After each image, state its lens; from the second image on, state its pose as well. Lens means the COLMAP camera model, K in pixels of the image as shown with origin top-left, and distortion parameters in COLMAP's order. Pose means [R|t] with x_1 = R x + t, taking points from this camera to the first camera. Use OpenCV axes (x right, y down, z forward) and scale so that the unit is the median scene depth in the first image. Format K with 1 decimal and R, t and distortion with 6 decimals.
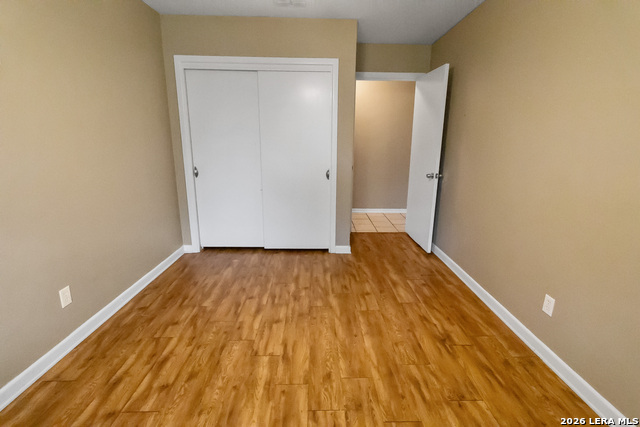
lens RADIAL K [[299.4, 0, 323.0], [0, 299.4, 199.7], [0, 0, 1]] dist [0.000494, -0.000268]
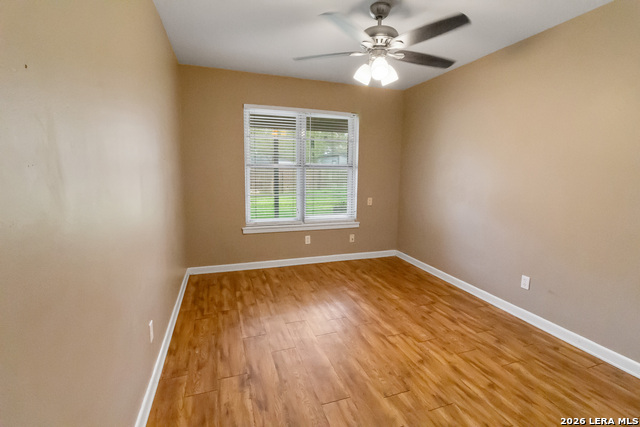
lens RADIAL K [[299.4, 0, 323.0], [0, 299.4, 199.7], [0, 0, 1]] dist [0.000494, -0.000268]
pose [[-0.951848, 0.004939, -0.306531, 0.462328], [-0.086300, 0.955120, 0.283369, -0.345853], [0.294173, 0.296178, -0.908703, 1.730724]]
